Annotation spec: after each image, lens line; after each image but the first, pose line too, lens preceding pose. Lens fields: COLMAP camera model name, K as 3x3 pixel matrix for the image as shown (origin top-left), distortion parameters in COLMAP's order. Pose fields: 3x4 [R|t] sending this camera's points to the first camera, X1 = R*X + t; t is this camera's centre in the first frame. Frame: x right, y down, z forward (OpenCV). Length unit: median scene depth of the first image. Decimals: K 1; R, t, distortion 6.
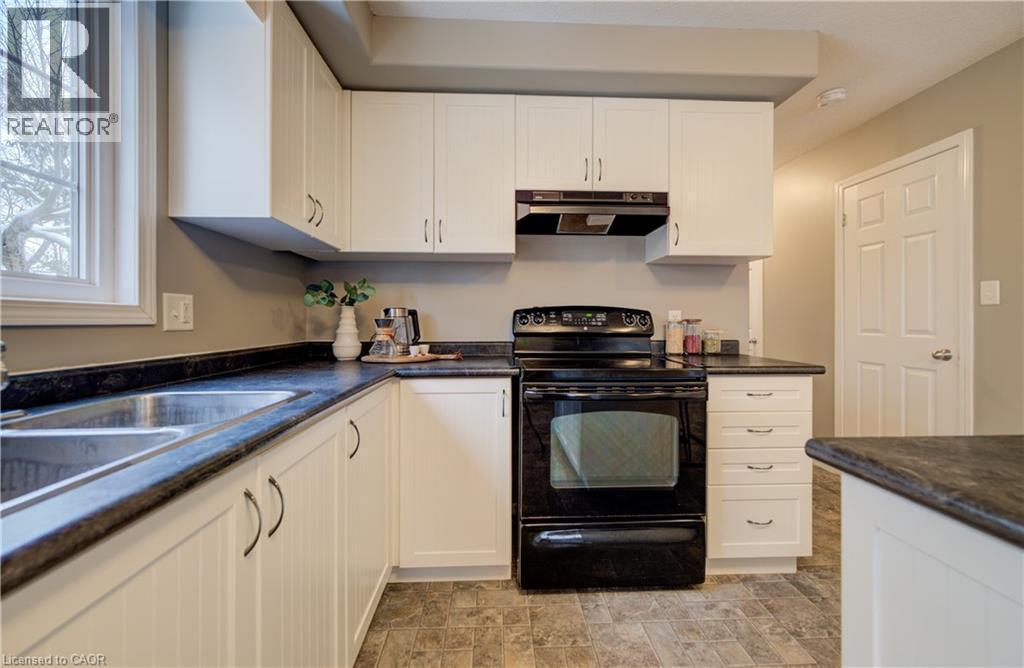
lens RADIAL K [[403.3, 0, 513.0], [0, 403.3, 315.0], [0, 0, 1]] dist [-0.000767, 0.000232]
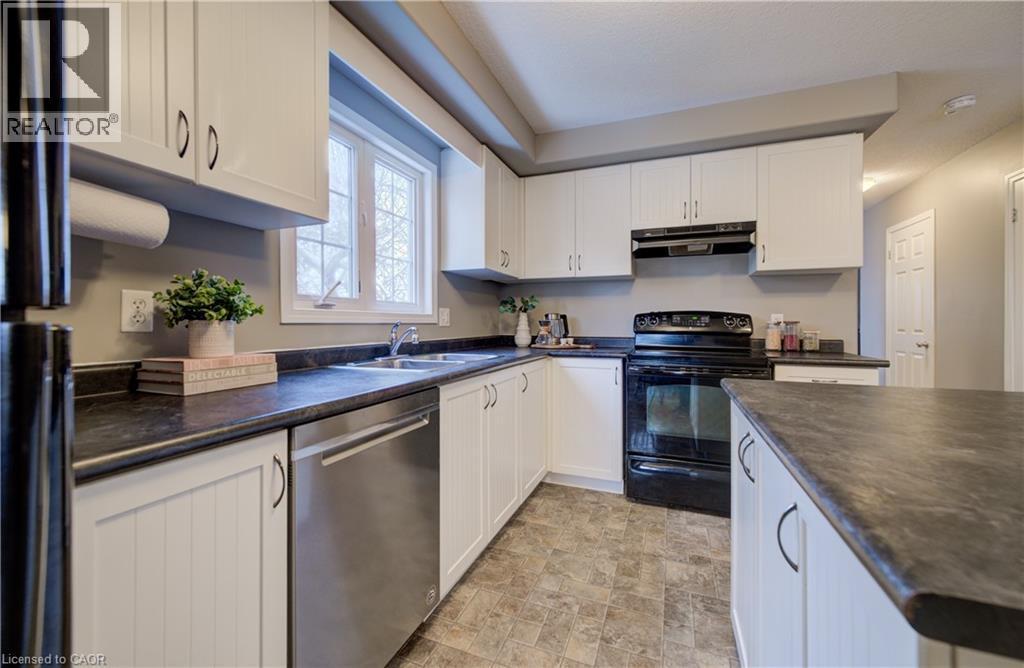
lens RADIAL K [[404.1, 0, 512.9], [0, 404.1, 322.3], [0, 0, 1]] dist [-0.000811, 0.000038]
pose [[0.911095, 0.002467, -0.412189, 0.211988], [0.002950, 0.999917, 0.012505, -0.004291], [0.412186, -0.012609, 0.911012, -0.471742]]
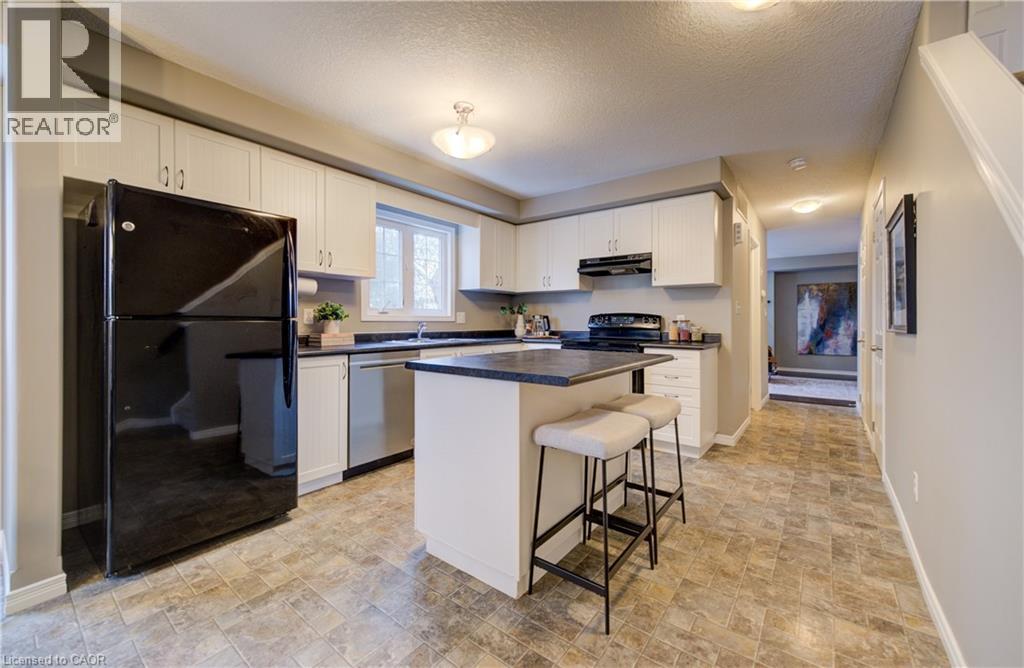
lens RADIAL K [[403.3, 0, 513.0], [0, 403.3, 315.0], [0, 0, 1]] dist [-0.000767, 0.000232]
pose [[0.764802, -0.007013, -0.644228, 1.105196], [0.005507, 0.999975, -0.004347, -0.009384], [0.644242, -0.000223, 0.764821, -0.853482]]
